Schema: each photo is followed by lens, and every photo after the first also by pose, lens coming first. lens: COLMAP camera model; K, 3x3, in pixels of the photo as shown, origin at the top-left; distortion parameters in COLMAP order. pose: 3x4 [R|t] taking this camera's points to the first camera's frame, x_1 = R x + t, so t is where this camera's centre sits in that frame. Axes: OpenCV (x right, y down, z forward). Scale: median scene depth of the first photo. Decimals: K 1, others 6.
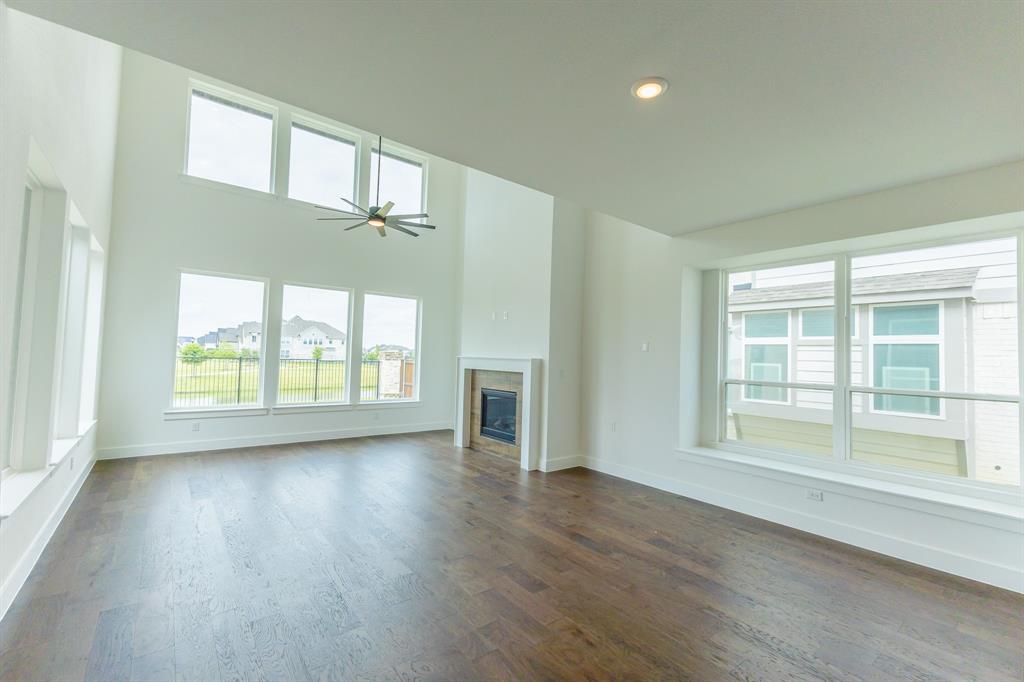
lens RADIAL K [[440.7, 0, 514.4], [0, 440.7, 341.5], [0, 0, 1]] dist [0.013664, 0.000105]
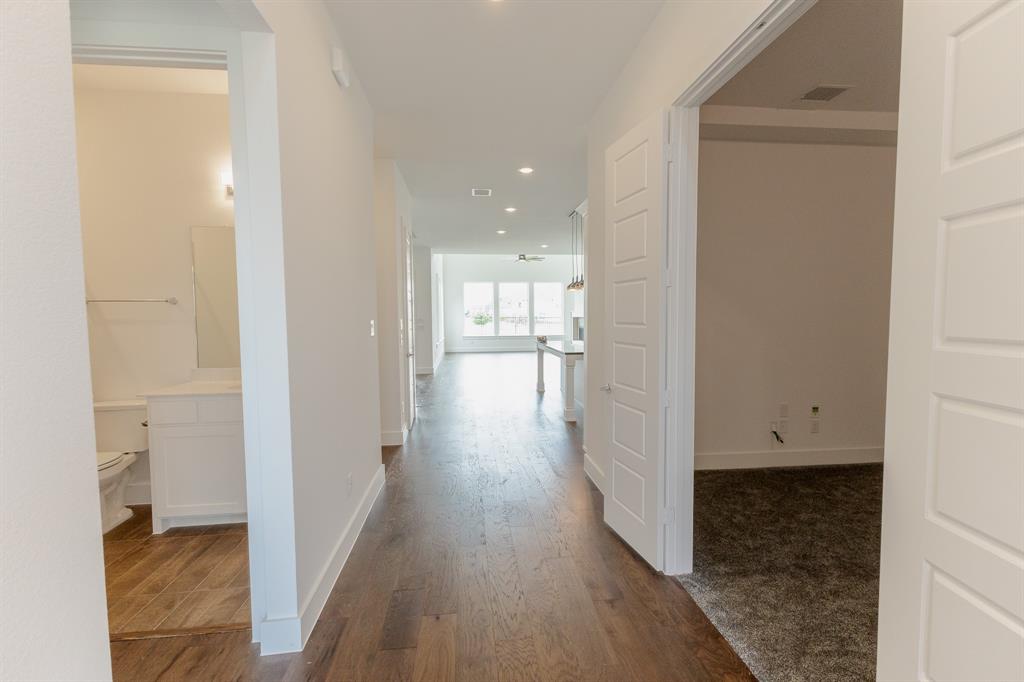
lens RADIAL K [[440.7, 0, 514.4], [0, 440.7, 341.5], [0, 0, 1]] dist [0.013664, 0.000105]
pose [[0.848519, -0.004862, -0.529142, 0.753823], [0.053932, 0.995545, 0.077337, -0.000939], [0.526409, -0.094160, 0.845001, -0.921374]]
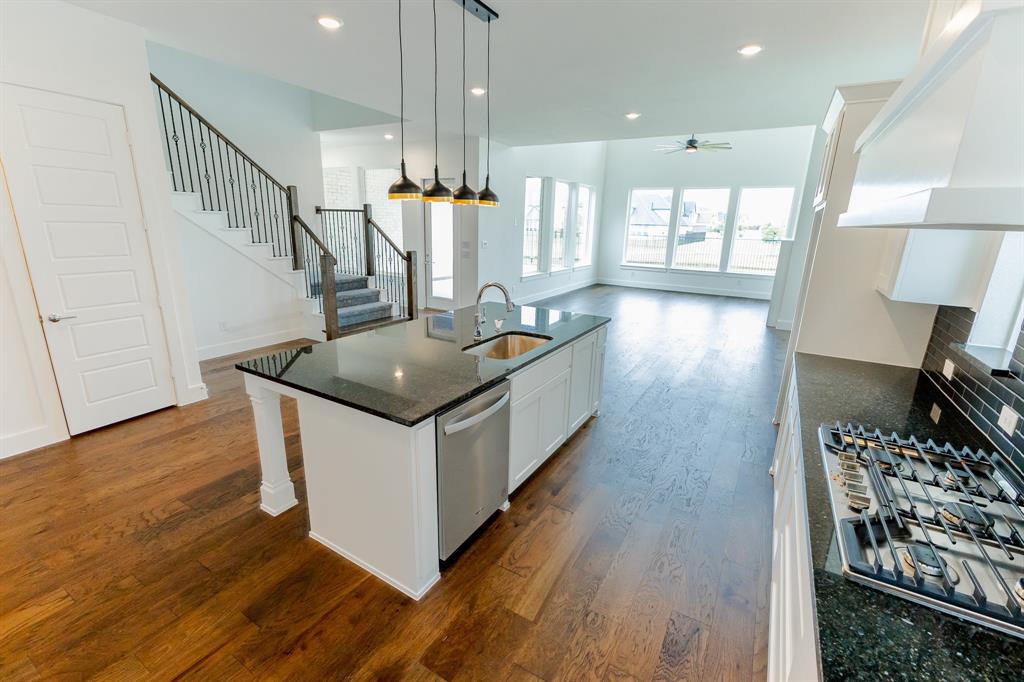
lens RADIAL K [[442.1, 0, 511.4], [0, 442.1, 339.5], [0, 0, 1]] dist [0.001495, 0.000200]
pose [[0.361449, 0.218865, -0.906340, 0.778422], [0.021872, 0.969801, 0.242913, -0.008128], [0.932135, -0.107624, 0.345746, -0.160489]]
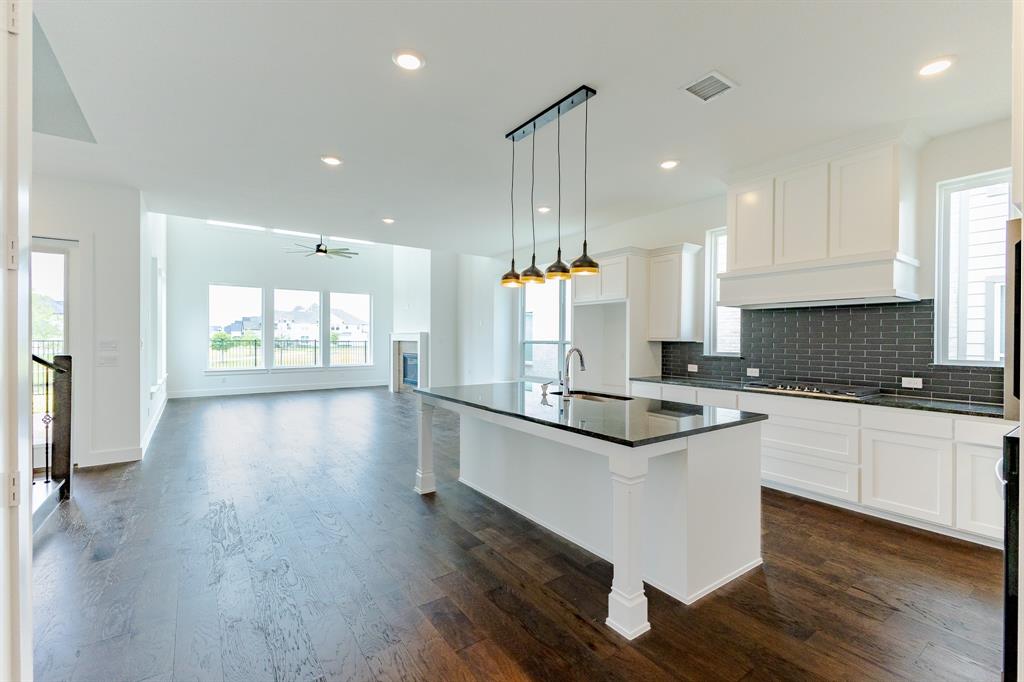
lens RADIAL K [[440.7, 0, 514.4], [0, 440.7, 341.5], [0, 0, 1]] dist [0.013664, 0.000105]
pose [[0.998769, -0.026093, -0.042191, 0.366407], [0.027914, 0.998678, 0.043173, 0.009792], [0.041009, -0.044297, 0.998176, -0.499381]]
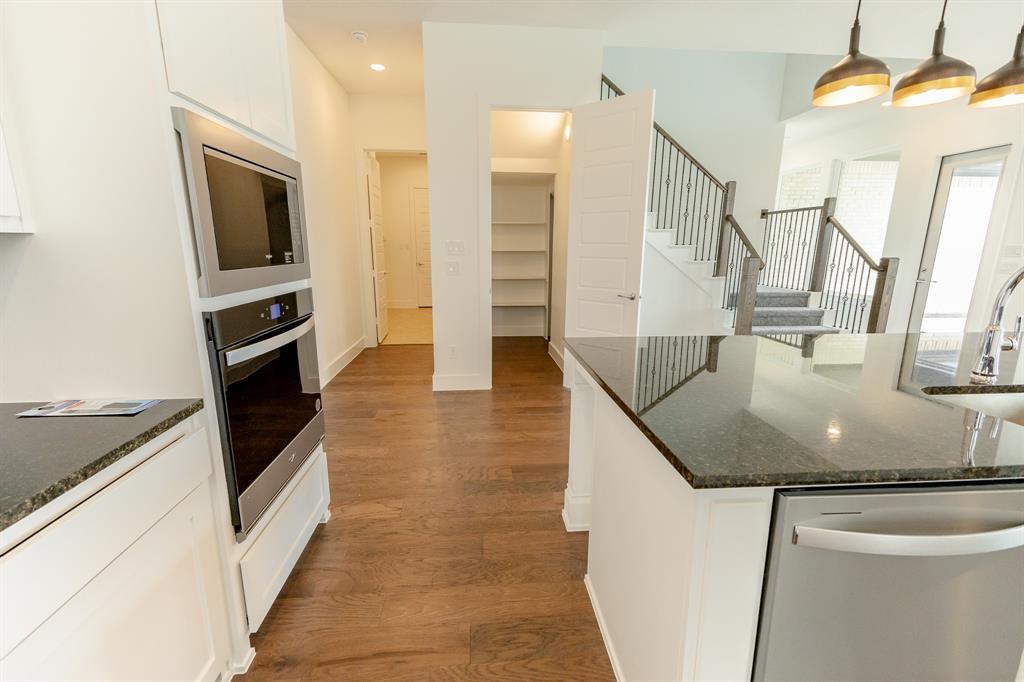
lens RADIAL K [[440.7, 0, 514.4], [0, 440.7, 341.5], [0, 0, 1]] dist [0.013664, 0.000105]
pose [[-0.546416, 0.140956, -0.825567, 0.665649], [0.010709, 0.986831, 0.161402, 0.039091], [0.837445, 0.079351, -0.540730, -0.114735]]
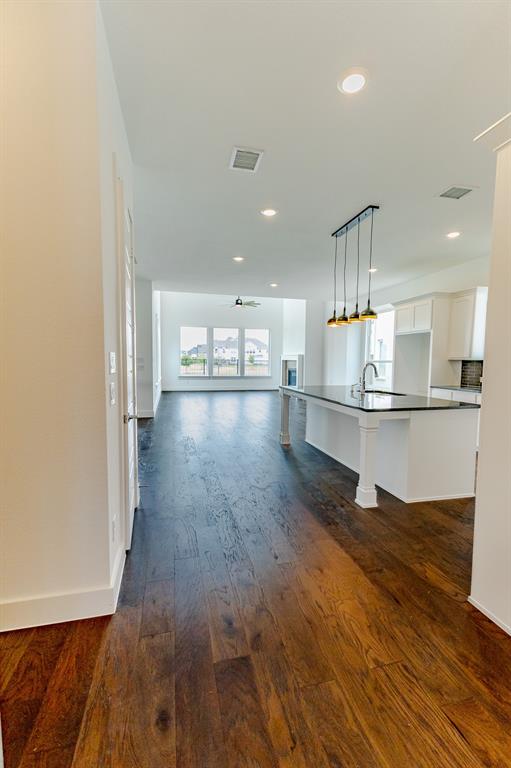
lens RADIAL K [[330.5, 0, 255.5], [0, 330.5, 384.0], [0, 0, 1]] dist [0.013664, 0.000105]
pose [[0.912886, 0.008131, -0.408133, 0.462599], [0.035264, 0.994493, 0.098690, 0.010728], [0.406688, -0.104485, 0.907572, -0.635845]]
